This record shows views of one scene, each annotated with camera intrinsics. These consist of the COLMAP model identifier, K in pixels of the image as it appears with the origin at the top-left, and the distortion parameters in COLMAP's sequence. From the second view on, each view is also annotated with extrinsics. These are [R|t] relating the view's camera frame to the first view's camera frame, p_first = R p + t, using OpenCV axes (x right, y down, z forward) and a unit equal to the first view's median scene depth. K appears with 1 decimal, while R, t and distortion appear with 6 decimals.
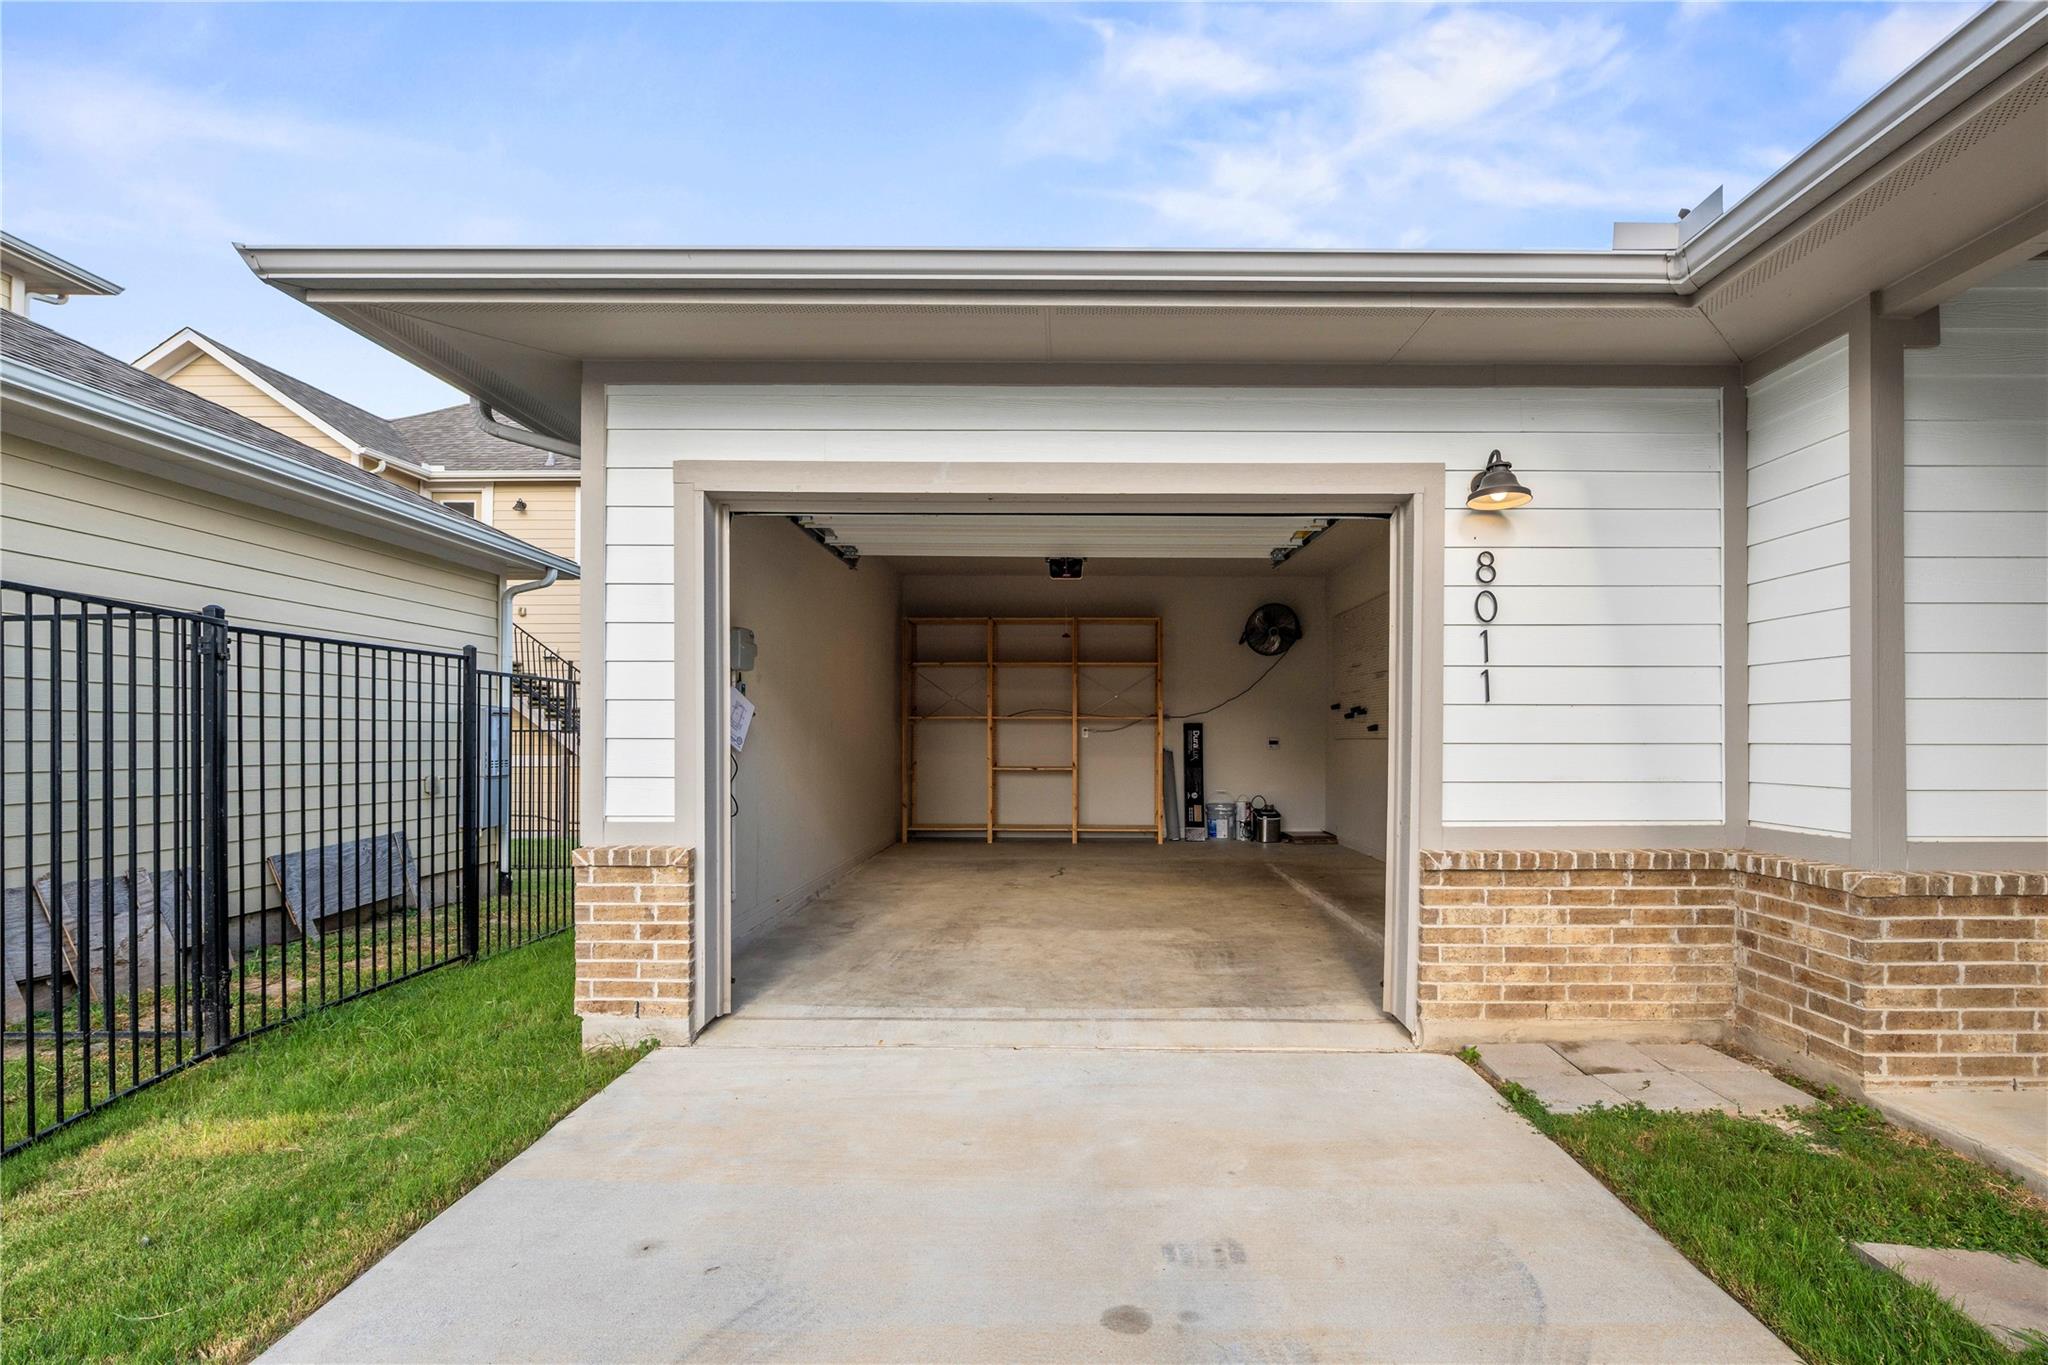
lens RADIAL K [[1015.0, 0, 1071.6], [0, 1015.0, 731.9], [0, 0, 1]] dist [0.000037, 0.000023]
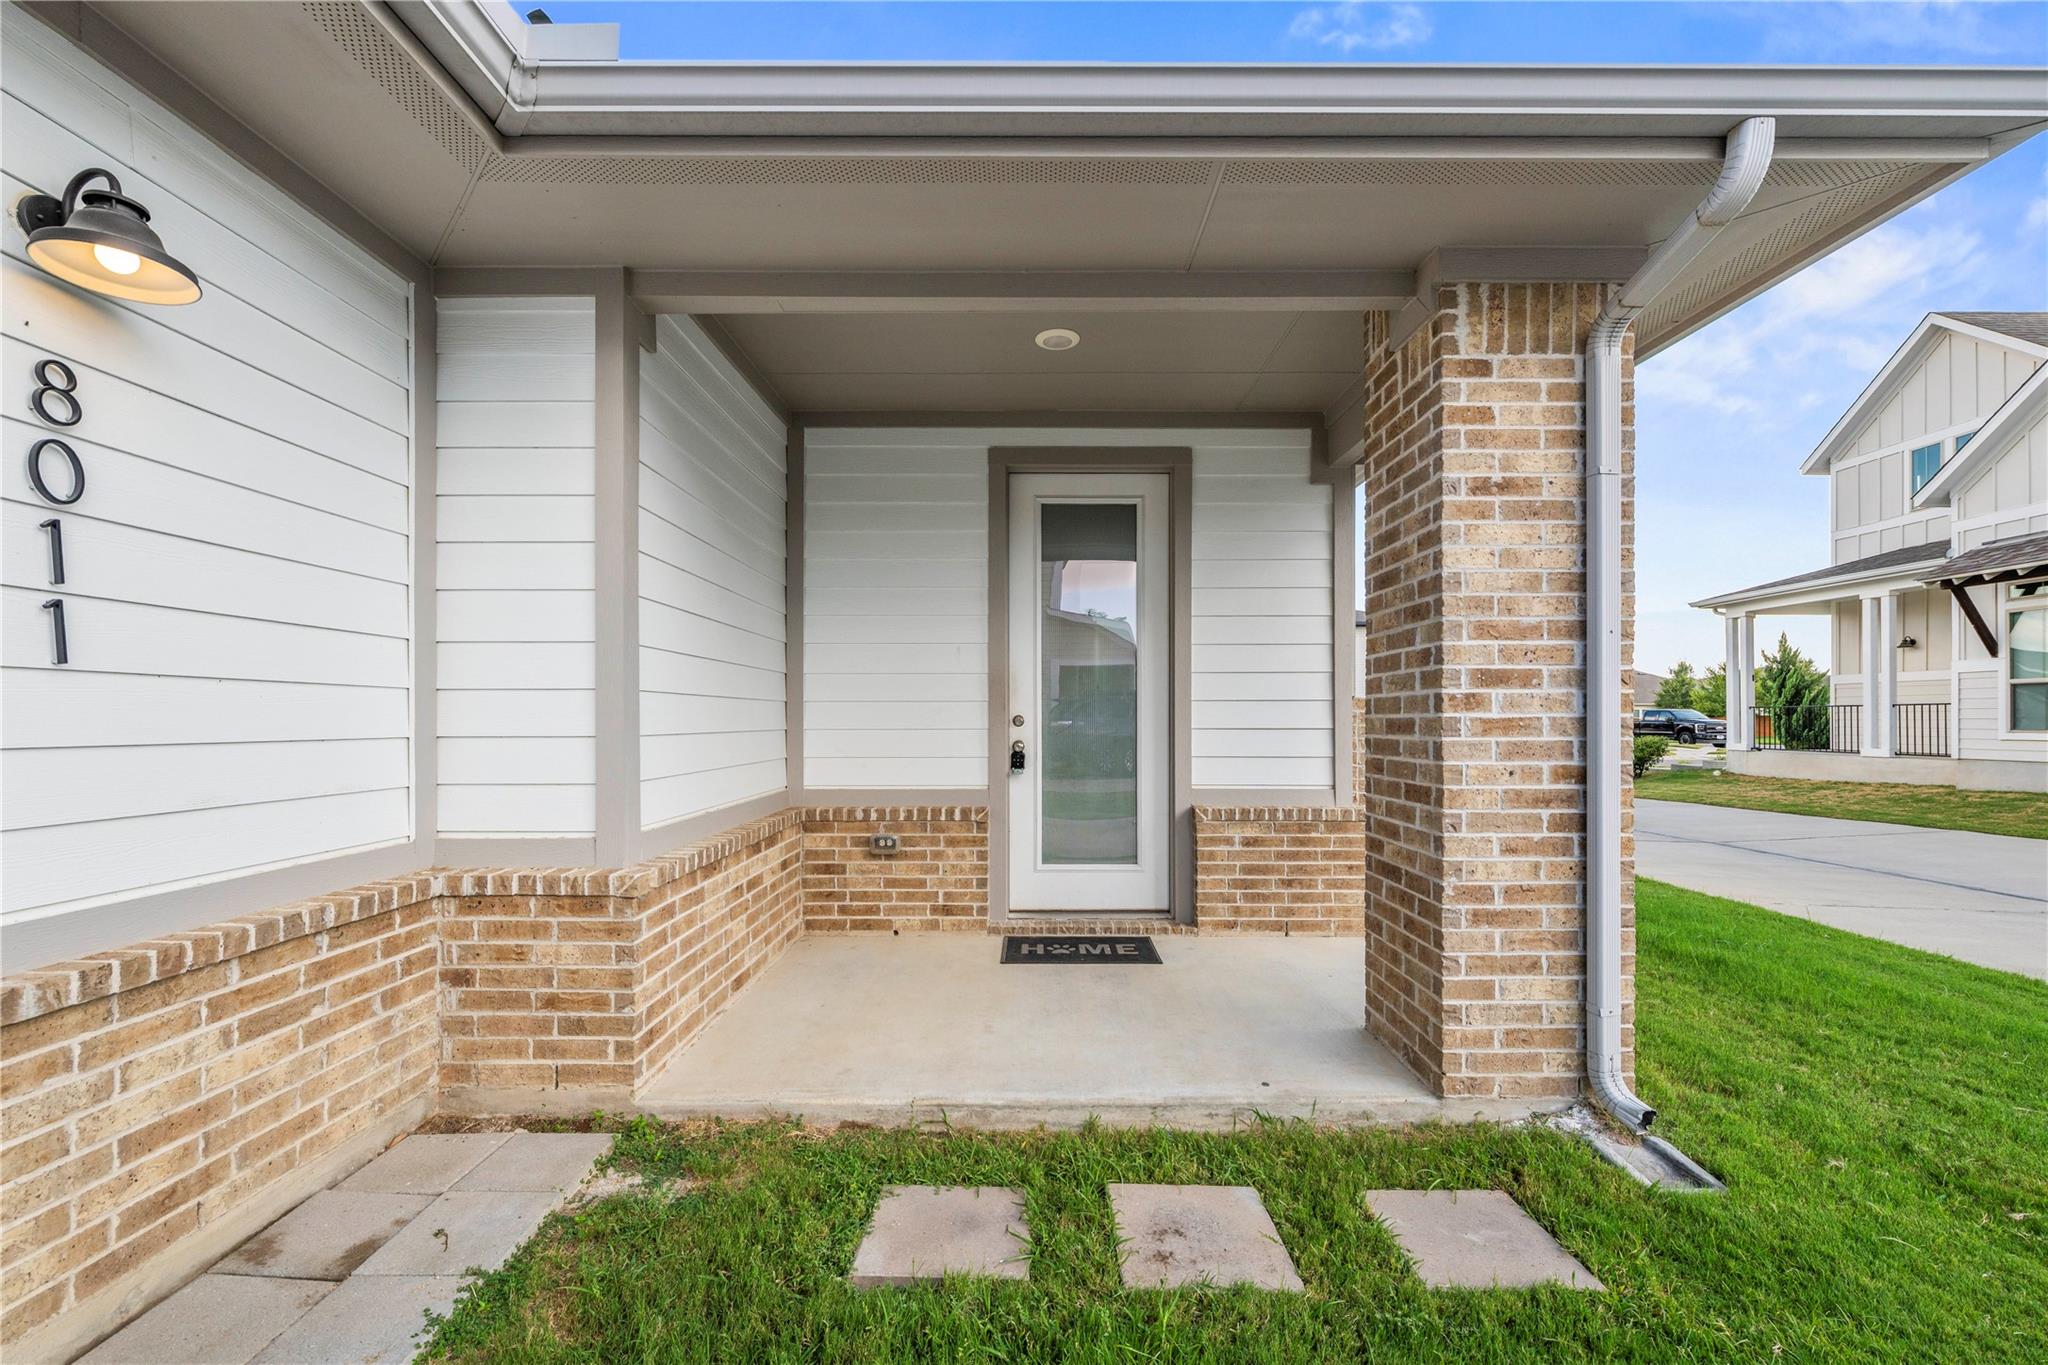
lens RADIAL K [[823.0, 0, 1025.1], [0, 823.0, 720.1], [0, 0, 1]] dist [-0.000310, -0.000150]
pose [[0.003951, 0.000105, 0.999992, 0.008491], [-0.004699, 0.999989, -0.000087, -0.004441], [-0.999981, -0.004699, 0.003951, 0.542647]]
